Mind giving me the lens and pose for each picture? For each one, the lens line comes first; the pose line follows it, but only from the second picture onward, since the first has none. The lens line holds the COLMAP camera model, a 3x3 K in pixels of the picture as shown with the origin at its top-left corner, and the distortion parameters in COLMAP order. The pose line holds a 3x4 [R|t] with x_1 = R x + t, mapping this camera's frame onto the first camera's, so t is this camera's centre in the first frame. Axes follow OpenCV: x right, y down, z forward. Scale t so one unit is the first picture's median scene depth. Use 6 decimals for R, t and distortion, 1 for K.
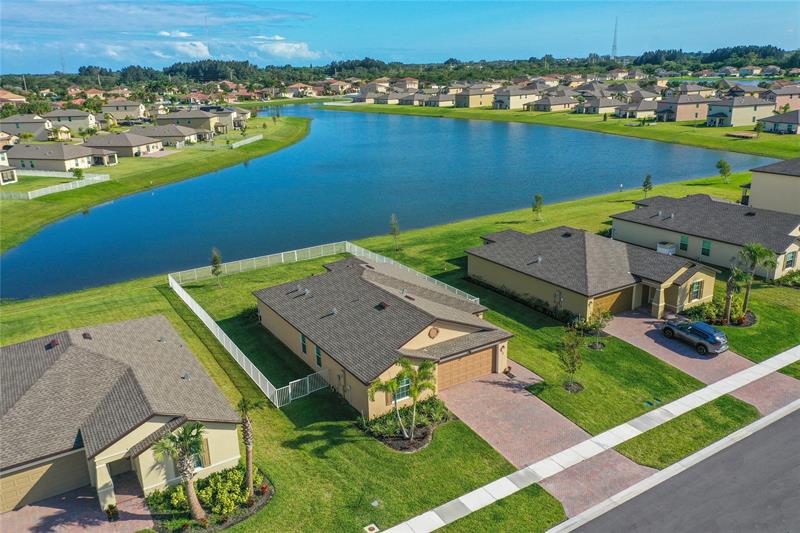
lens RADIAL K [[630.1, 0, 400.0], [0, 630.1, 266.5], [0, 0, 1]] dist [0.014394, 0.002133]
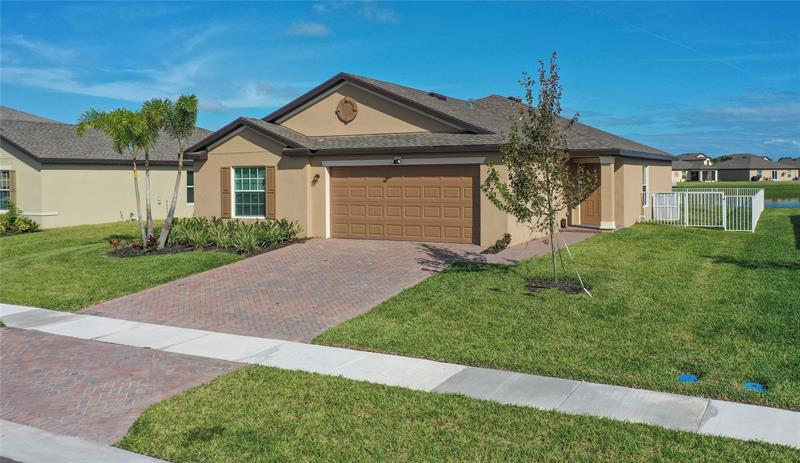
lens RADIAL K [[681.5, 0, 421.4], [0, 681.5, 191.5], [0, 0, 1]] dist [0.009485, 0.004319]
pose [[0.506672, 0.040742, -0.861175, 0.430892], [-0.263139, 0.958527, -0.109469, 0.165939], [0.821000, 0.282074, 0.496380, 0.642166]]
